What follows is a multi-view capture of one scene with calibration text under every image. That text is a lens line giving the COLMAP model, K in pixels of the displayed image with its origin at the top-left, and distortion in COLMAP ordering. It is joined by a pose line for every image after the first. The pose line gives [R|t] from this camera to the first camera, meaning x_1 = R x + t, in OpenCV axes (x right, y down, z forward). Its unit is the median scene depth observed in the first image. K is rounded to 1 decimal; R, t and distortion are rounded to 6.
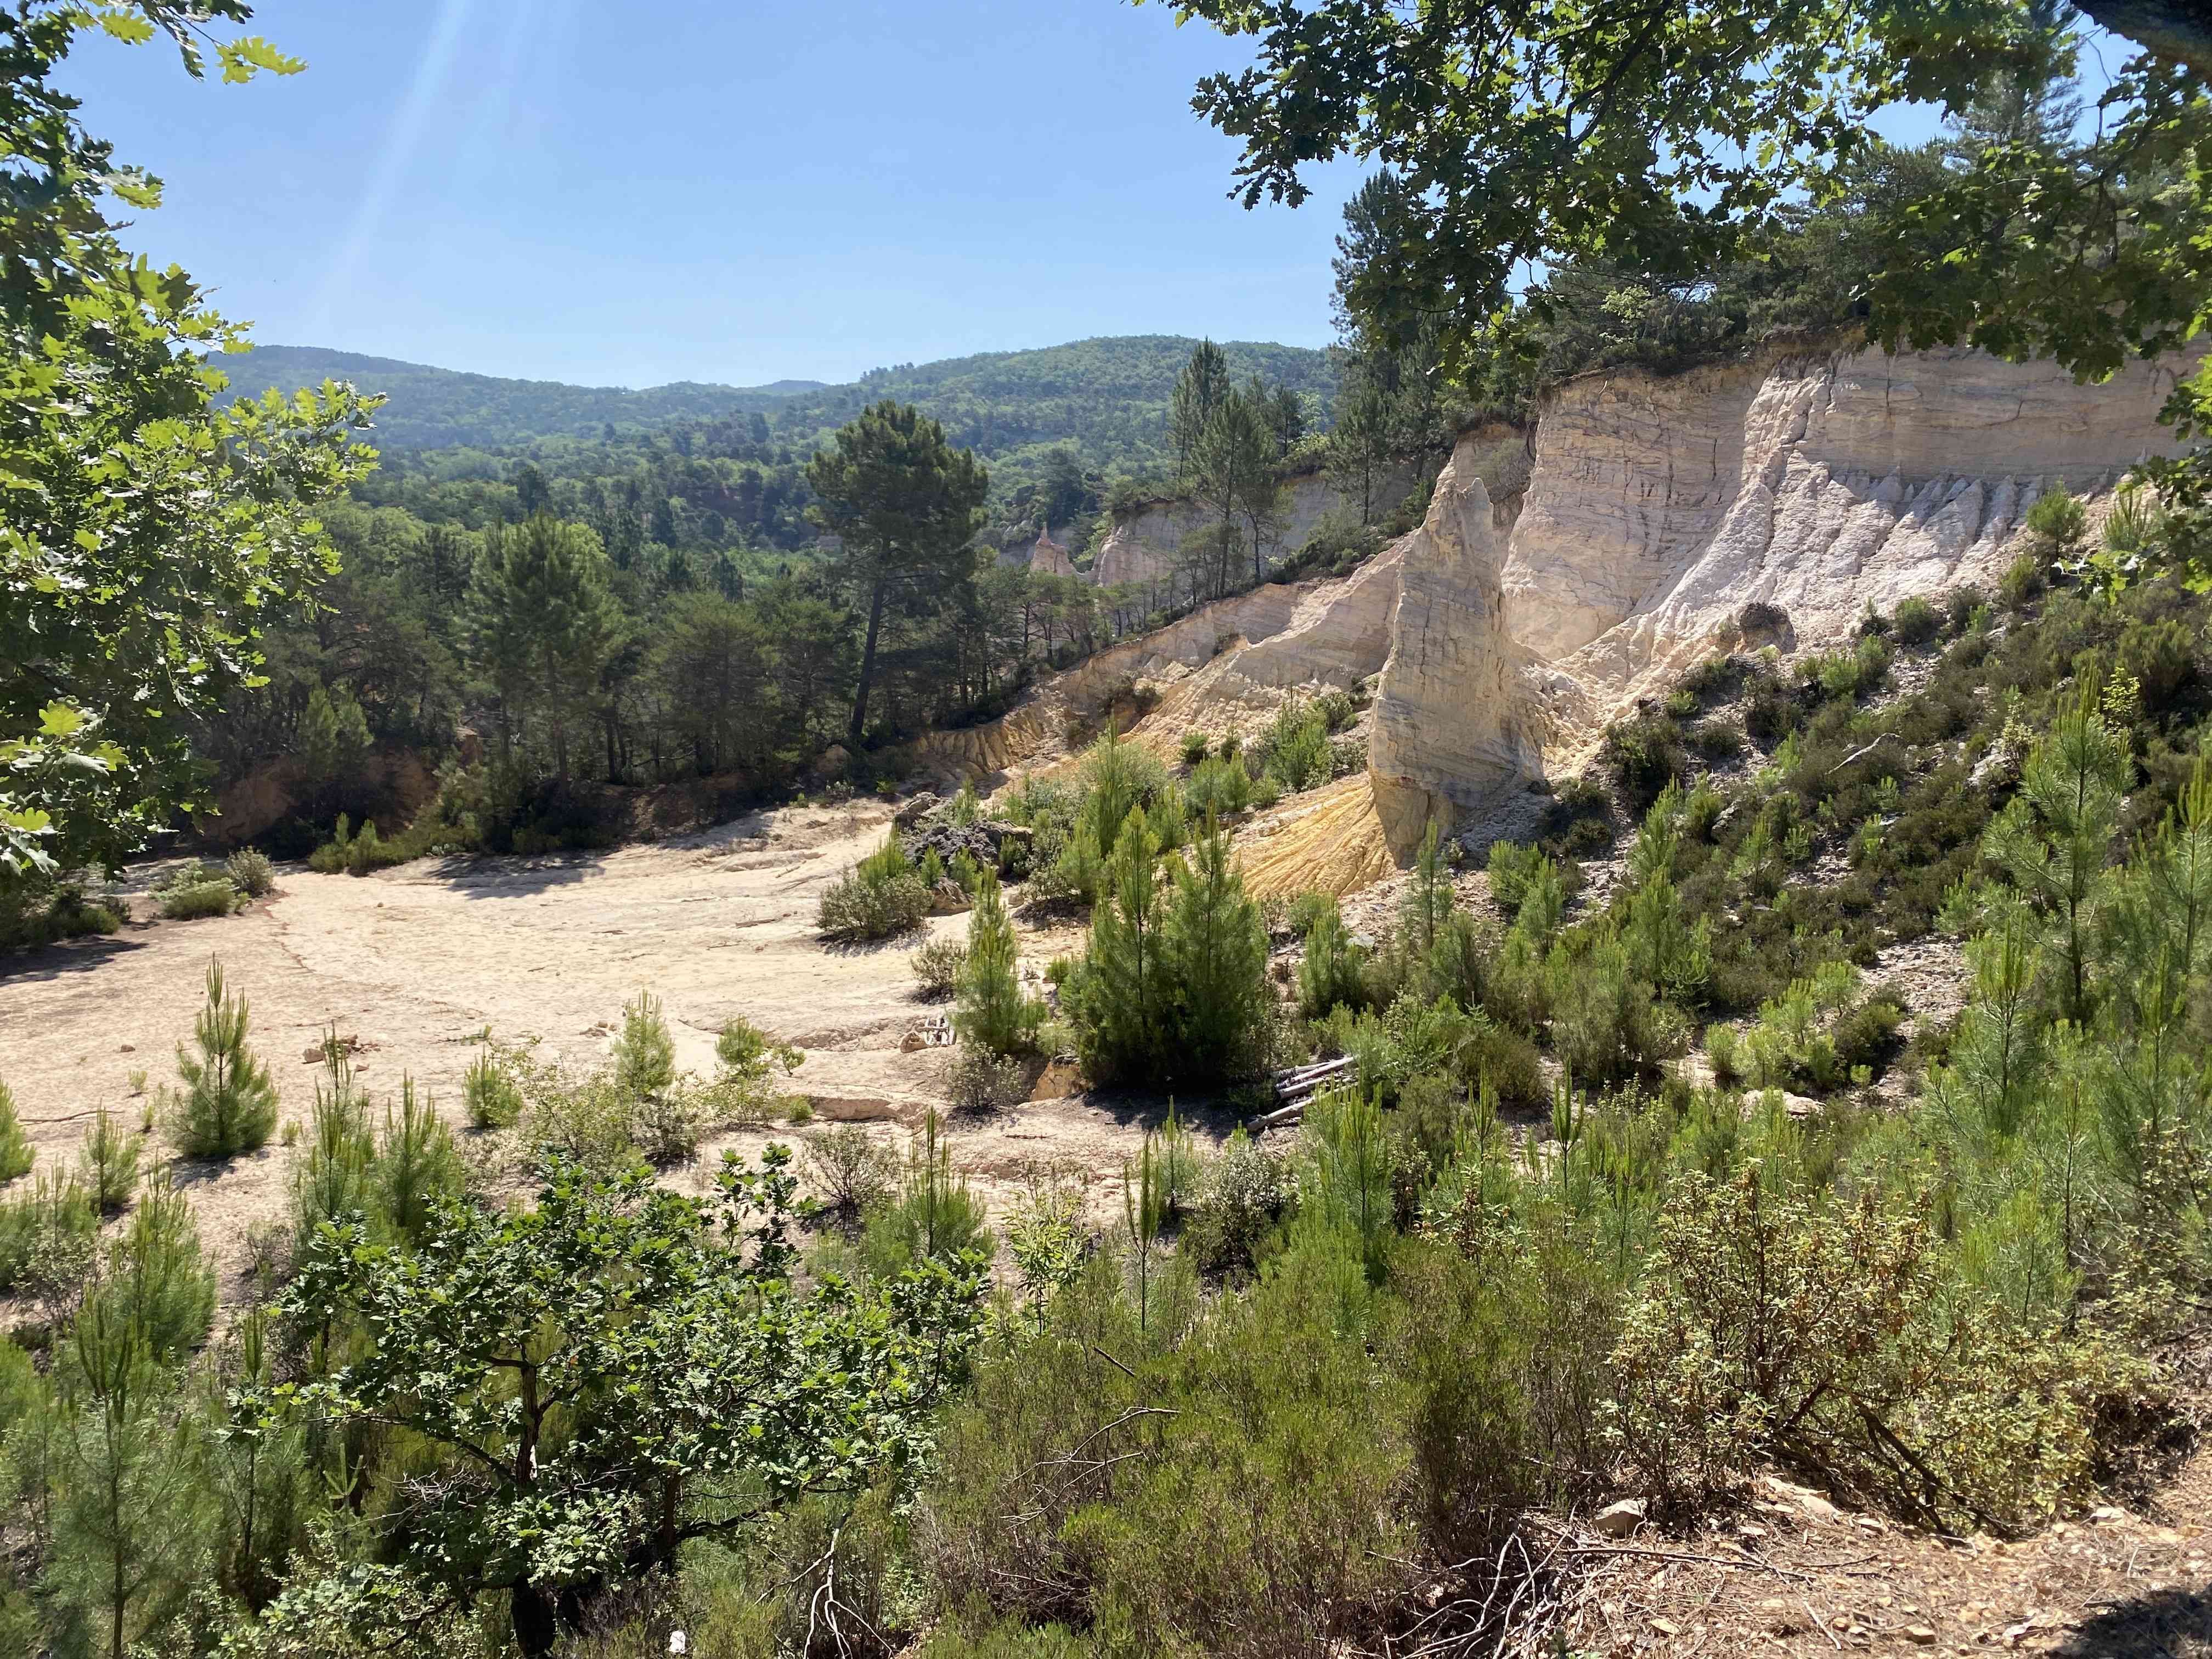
lens RADIAL K [[1698.4, 0, 1106.0], [0, 1698.4, 829.5], [0, 0, 1]] dist [0.100550, -0.247808]
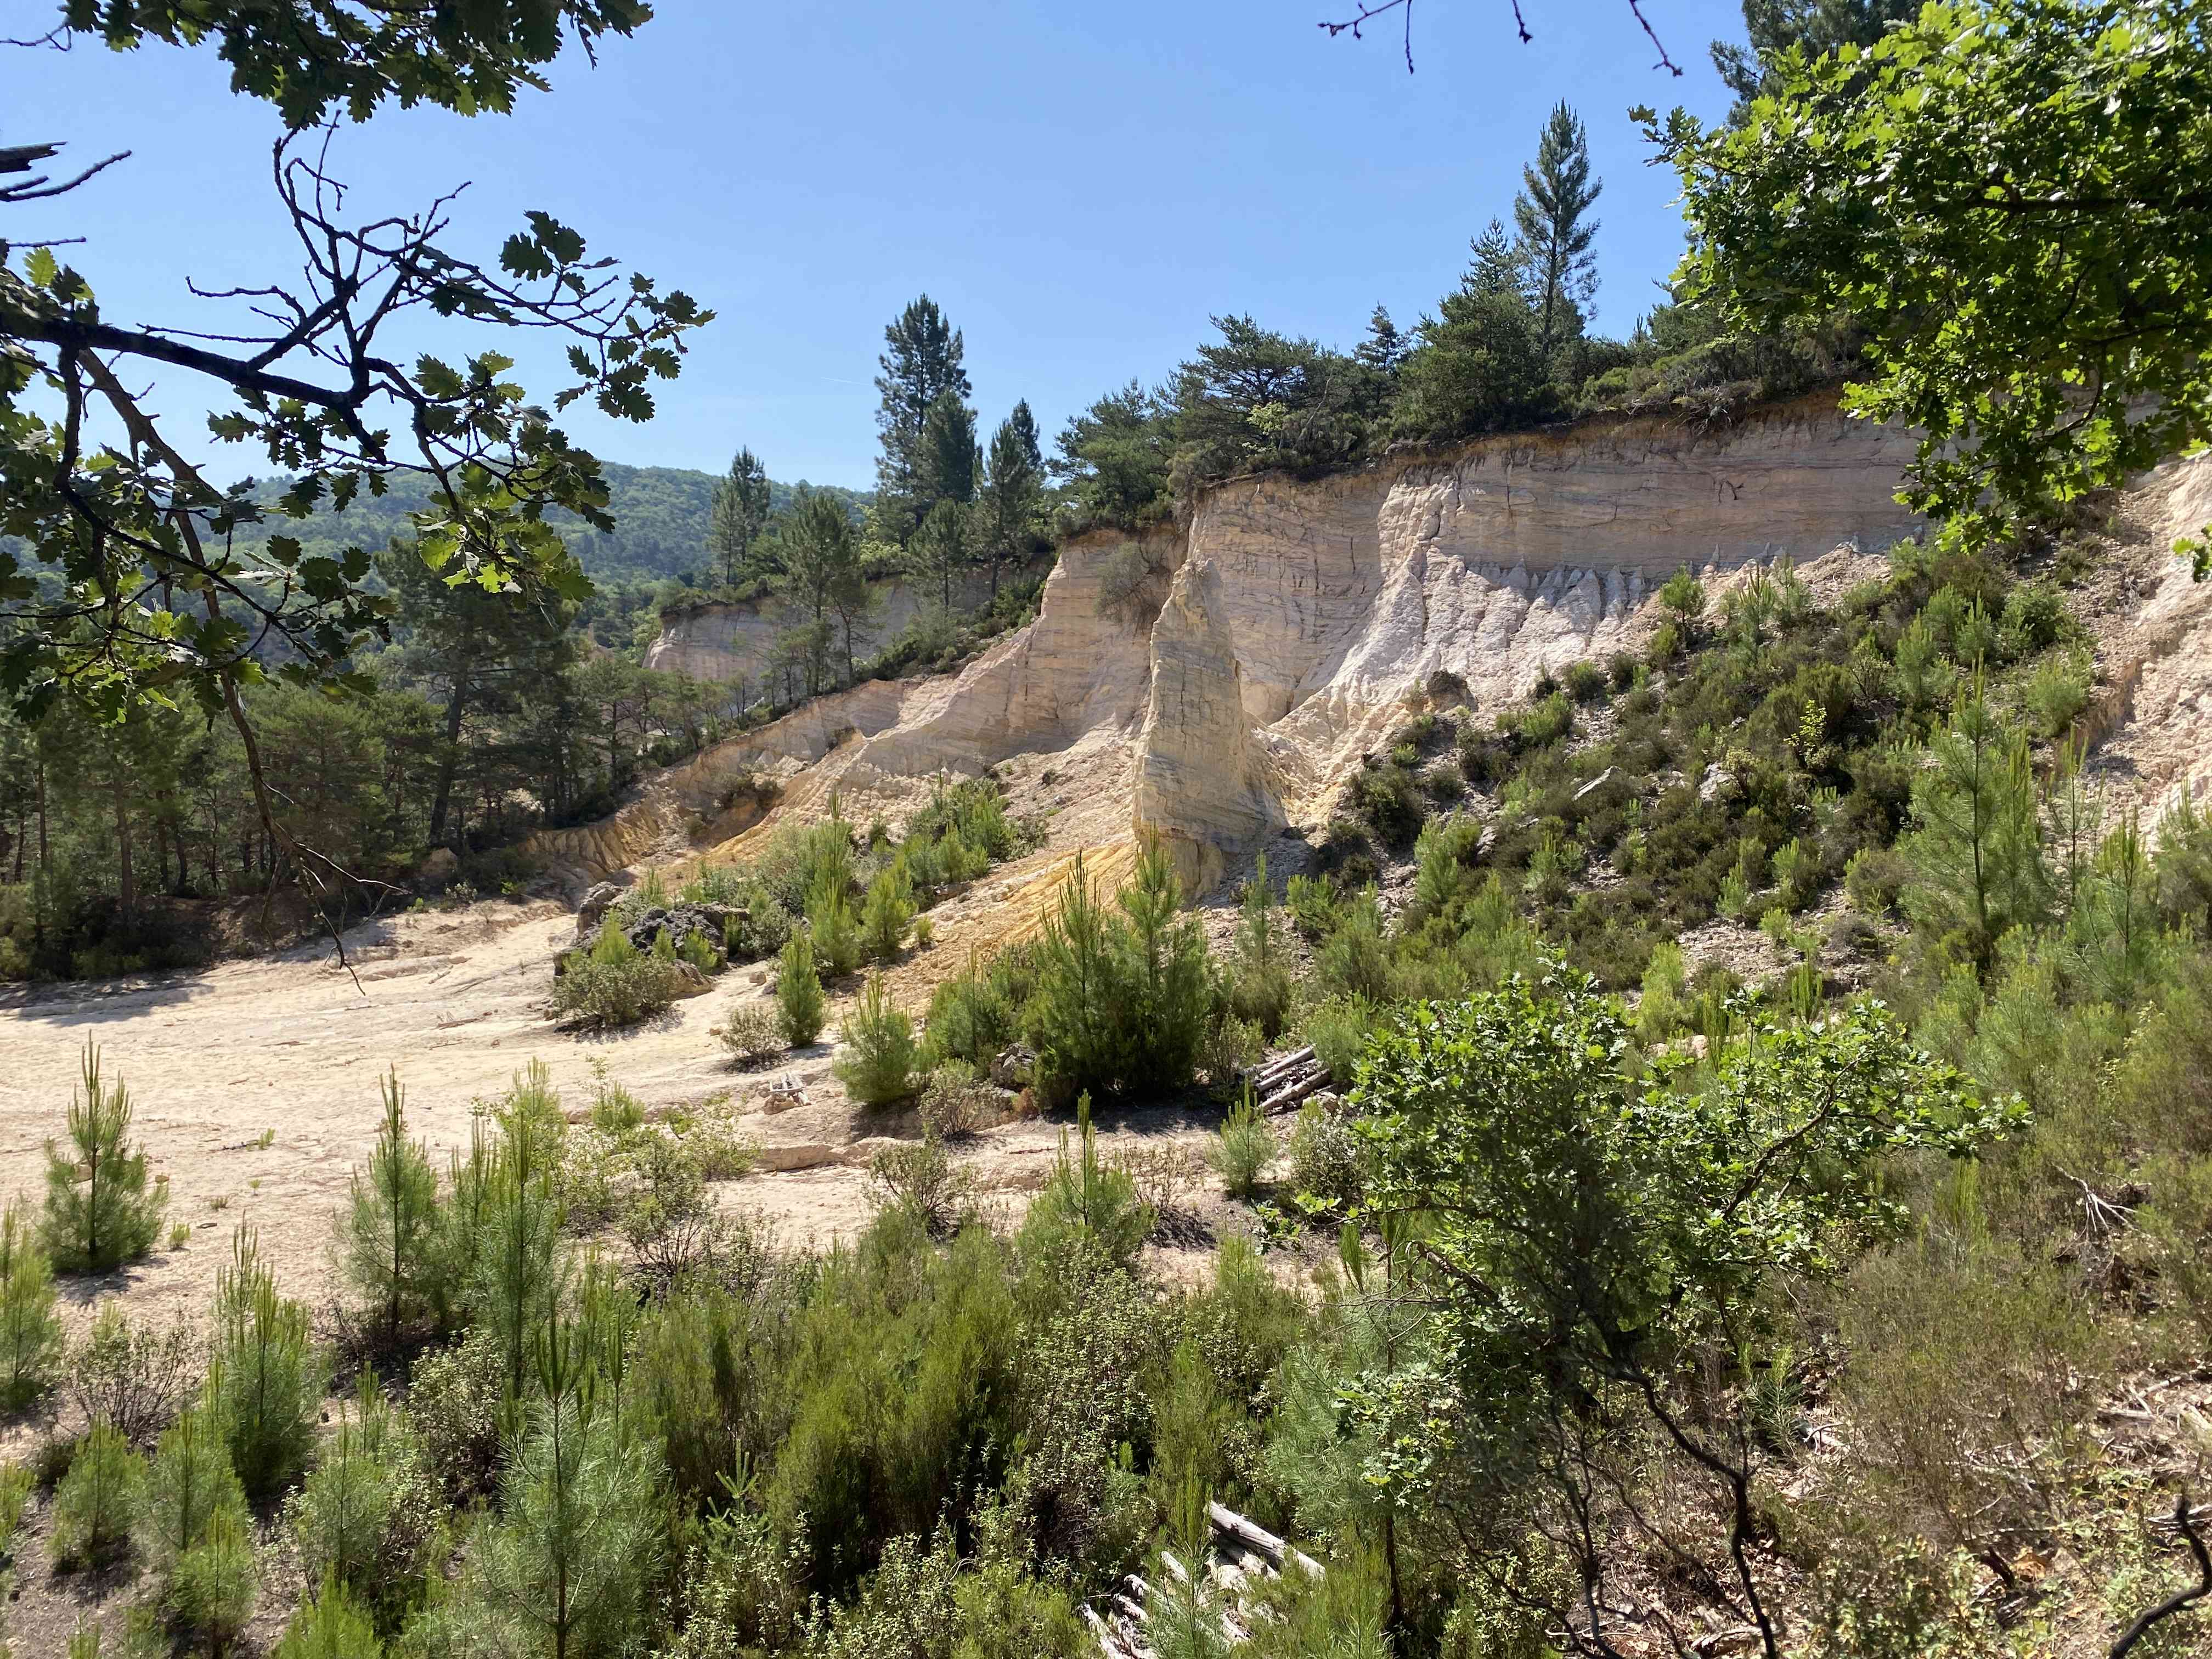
lens RADIAL K [[1698.4, 0, 1106.0], [0, 1698.4, 829.5], [0, 0, 1]] dist [0.100550, -0.247808]
pose [[0.940379, -0.029012, 0.338889, -0.194887], [0.055077, 0.996195, -0.067549, 0.033992], [-0.335639, 0.082187, 0.938398, 0.010349]]
